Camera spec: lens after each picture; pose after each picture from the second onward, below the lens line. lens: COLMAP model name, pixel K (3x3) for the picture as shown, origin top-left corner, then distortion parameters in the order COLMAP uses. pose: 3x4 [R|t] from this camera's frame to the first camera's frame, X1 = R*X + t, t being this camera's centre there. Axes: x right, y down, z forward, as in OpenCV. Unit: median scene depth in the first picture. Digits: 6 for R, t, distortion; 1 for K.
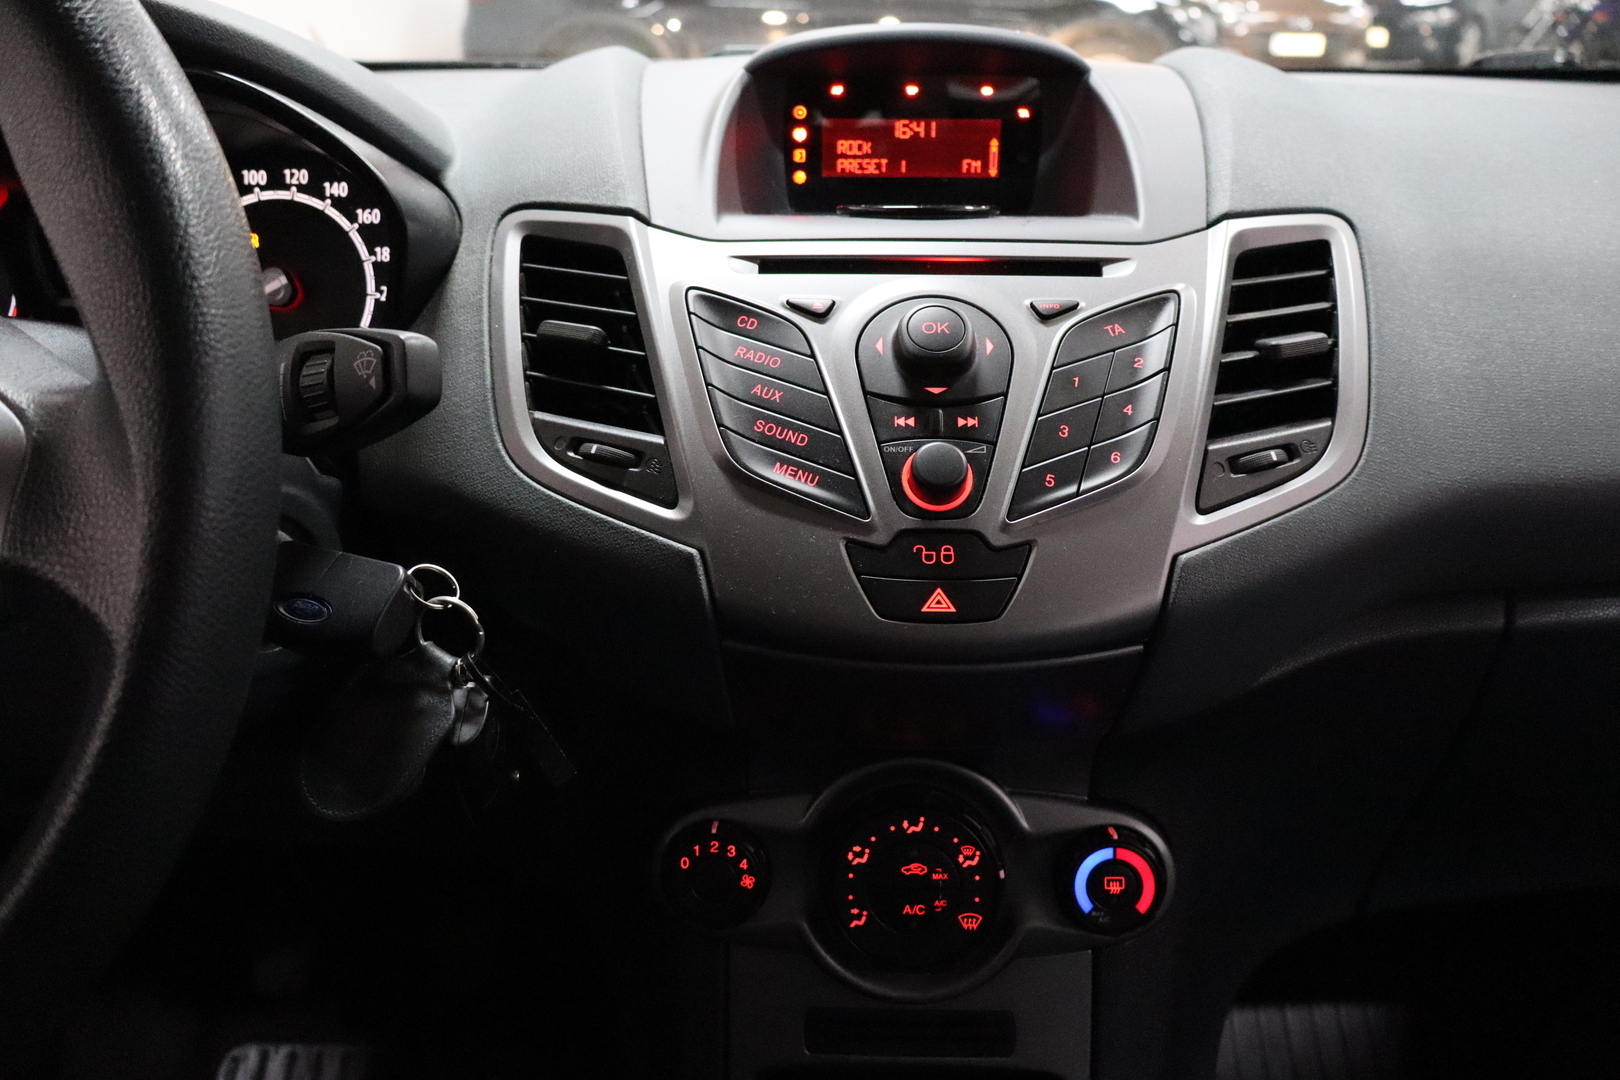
lens RADIAL K [[1394.1, 0, 811.0], [0, 1394.1, 530.8], [0, 0, 1]] dist [-0.005719, -0.019396]
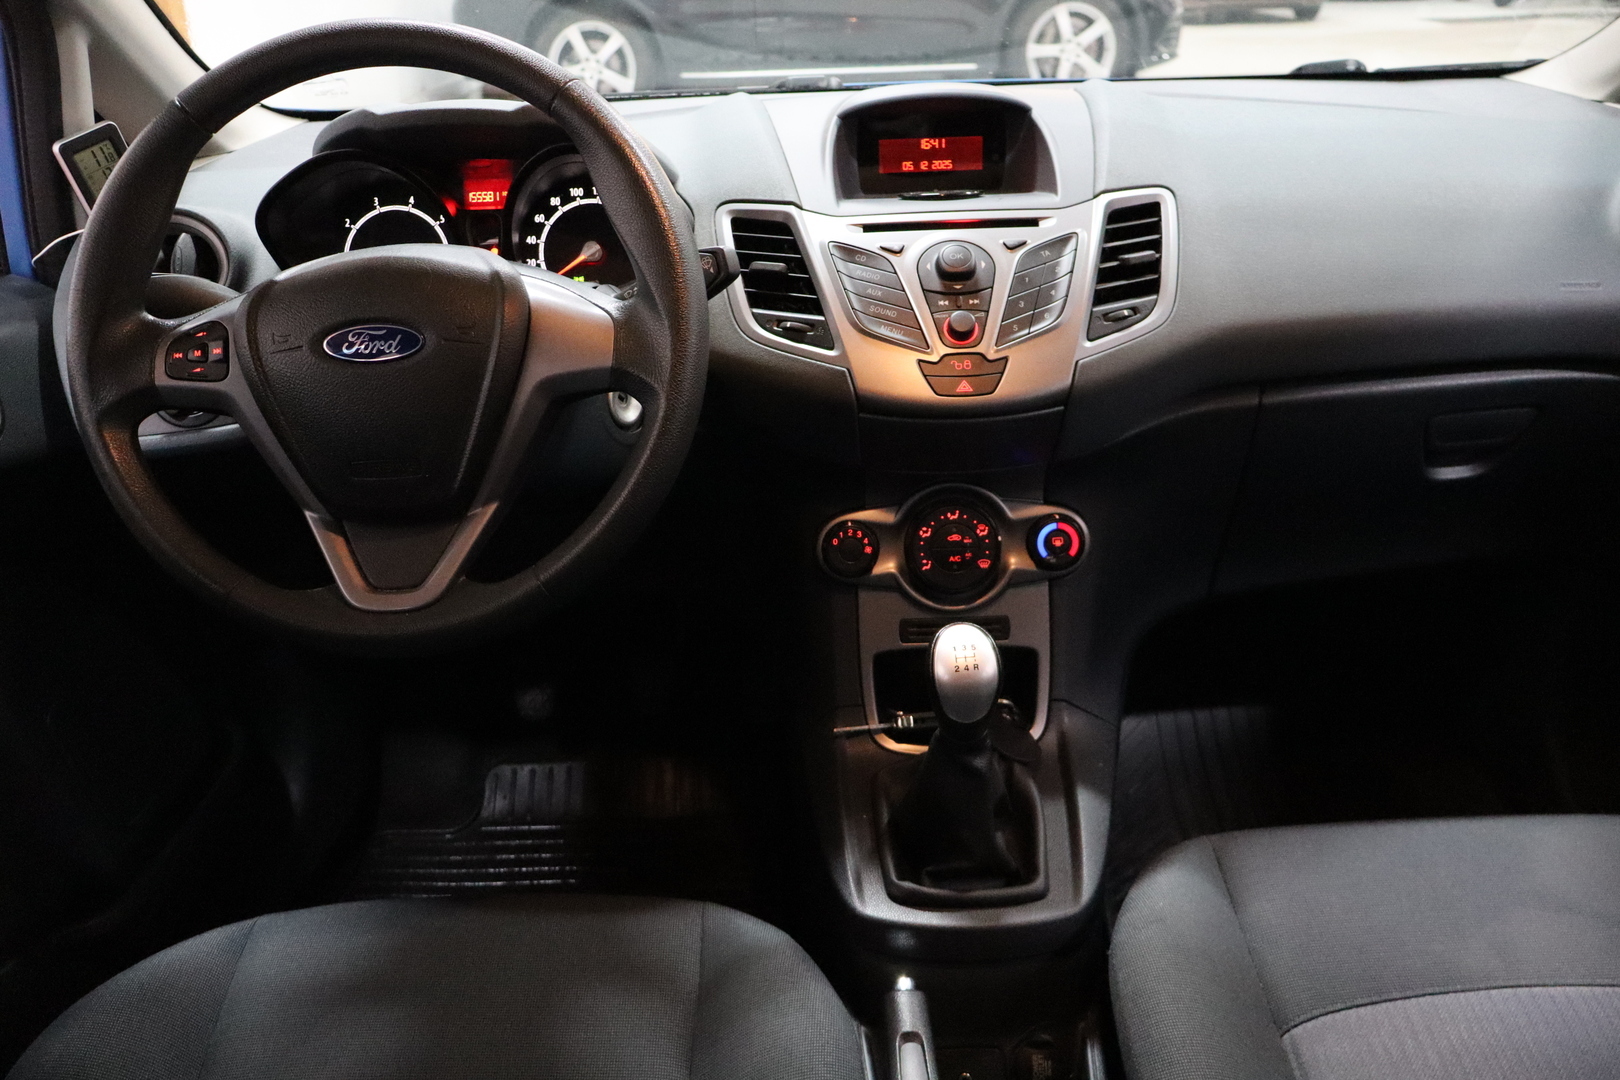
lens RADIAL K [[1394.1, 0, 802.7], [0, 1394.1, 538.4], [0, 0, 1]] dist [-0.005719, -0.019396]
pose [[0.999040, -0.043793, -0.000521, -0.136257], [0.043782, 0.998328, 0.037751, 0.160758], [-0.001133, -0.037738, 0.999287, -0.941302]]
